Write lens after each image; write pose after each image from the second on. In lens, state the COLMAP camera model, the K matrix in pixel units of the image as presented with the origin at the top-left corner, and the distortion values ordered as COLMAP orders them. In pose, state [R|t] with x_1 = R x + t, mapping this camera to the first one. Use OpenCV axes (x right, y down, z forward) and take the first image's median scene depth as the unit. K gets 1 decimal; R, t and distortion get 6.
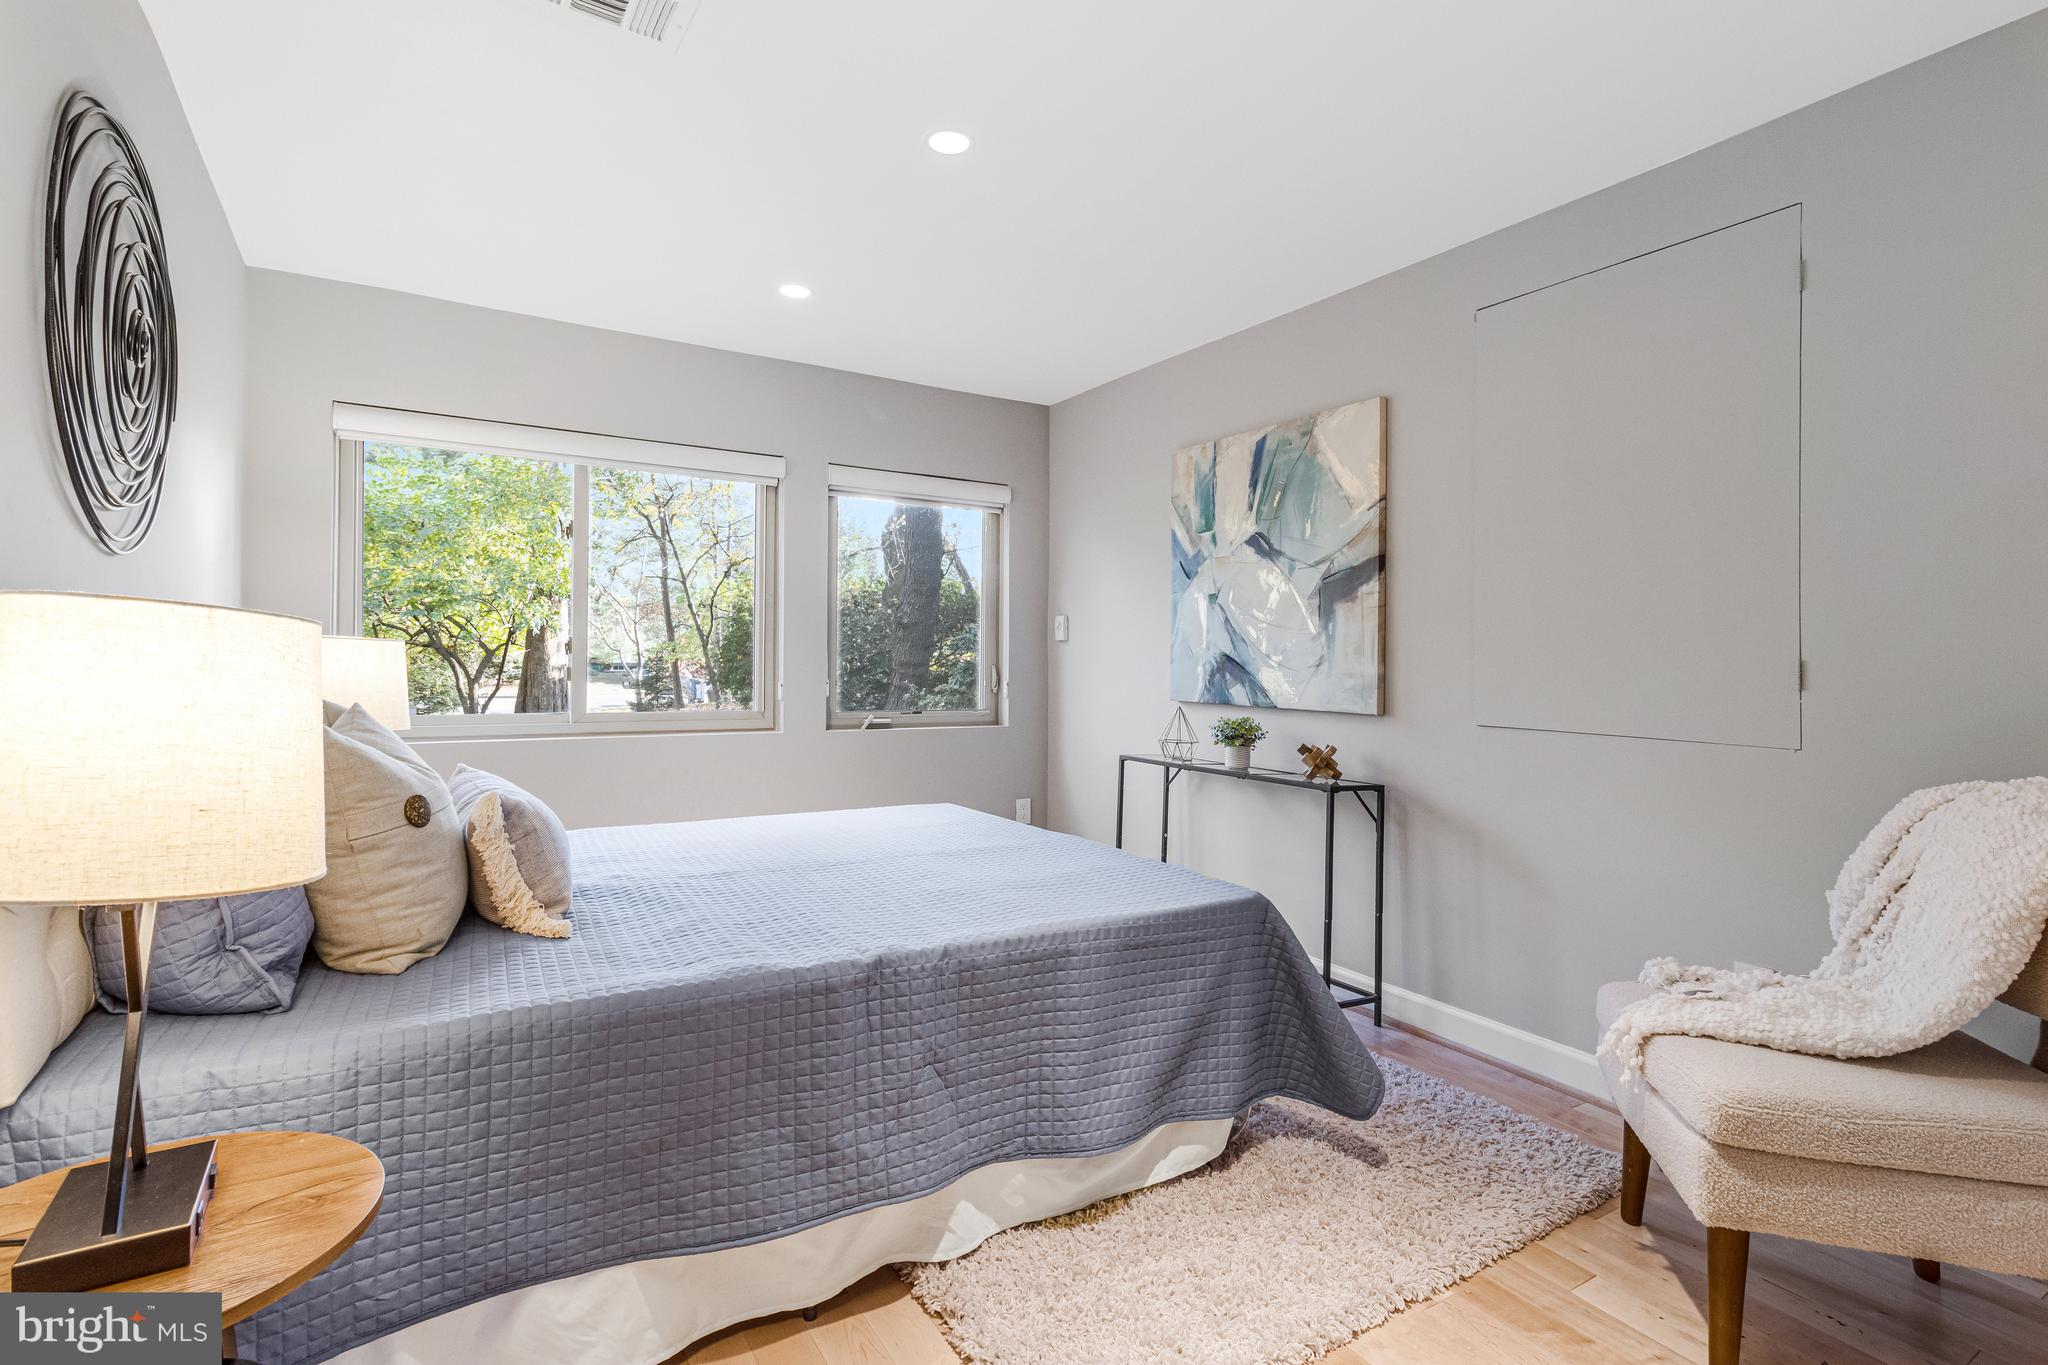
lens RADIAL K [[974.7, 0, 1034.7], [0, 974.7, 660.6], [0, 0, 1]] dist [0.007581, -0.000065]
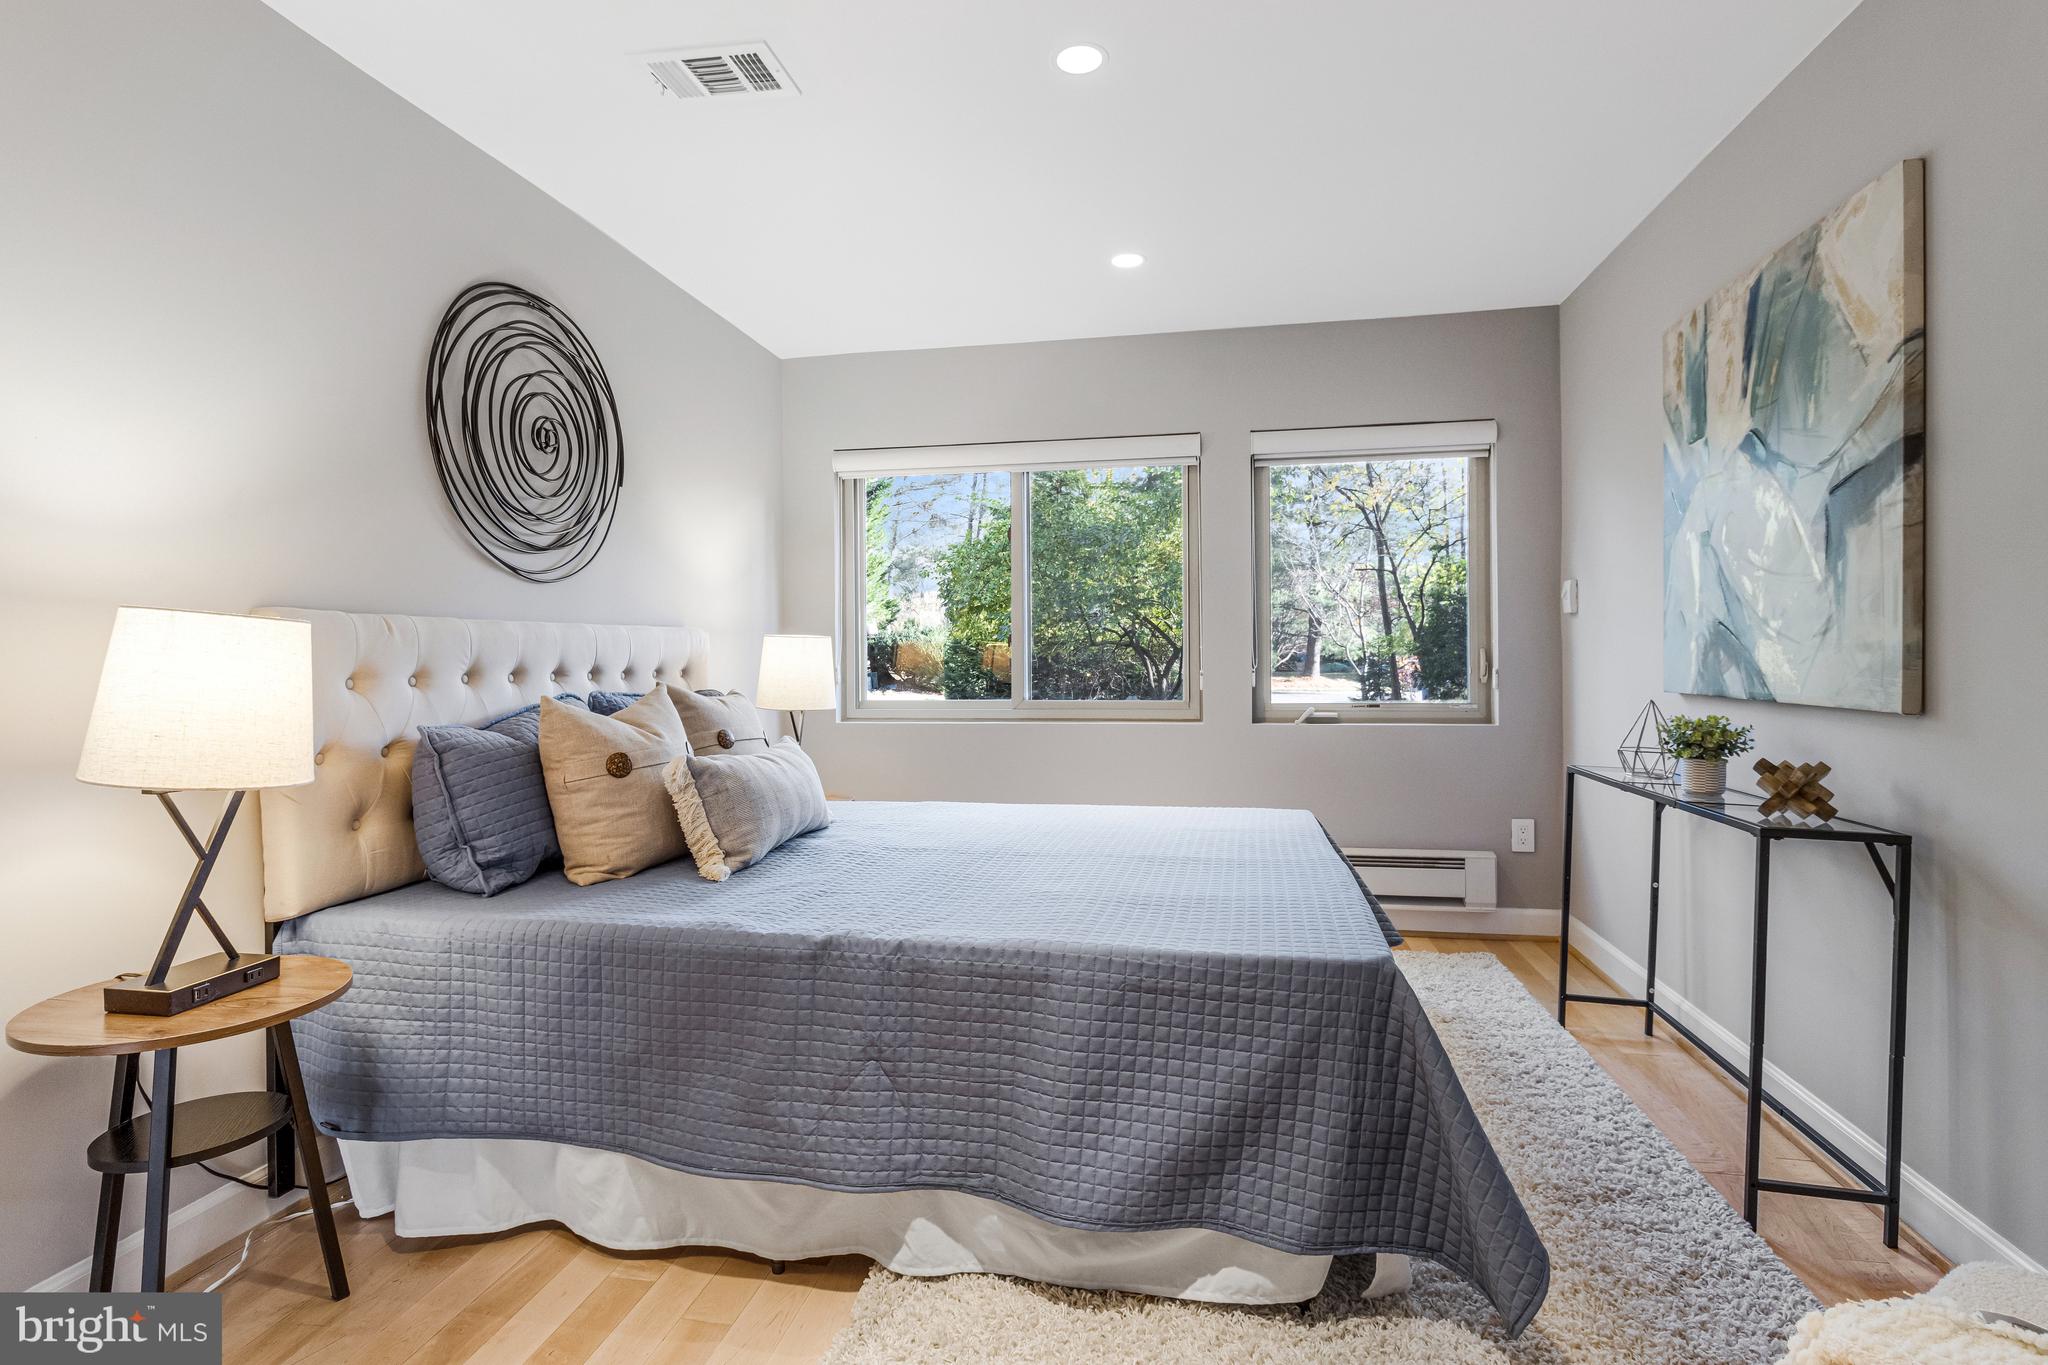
lens RADIAL K [[1017.1, 0, 1025.3], [0, 1017.1, 669.9], [0, 0, 1]] dist [-0.001432, -0.001068]
pose [[0.740579, -0.009278, -0.671905, 0.369411], [0.017793, 0.999825, 0.005806, 0.016987], [0.671734, -0.016255, 0.740614, 0.204932]]
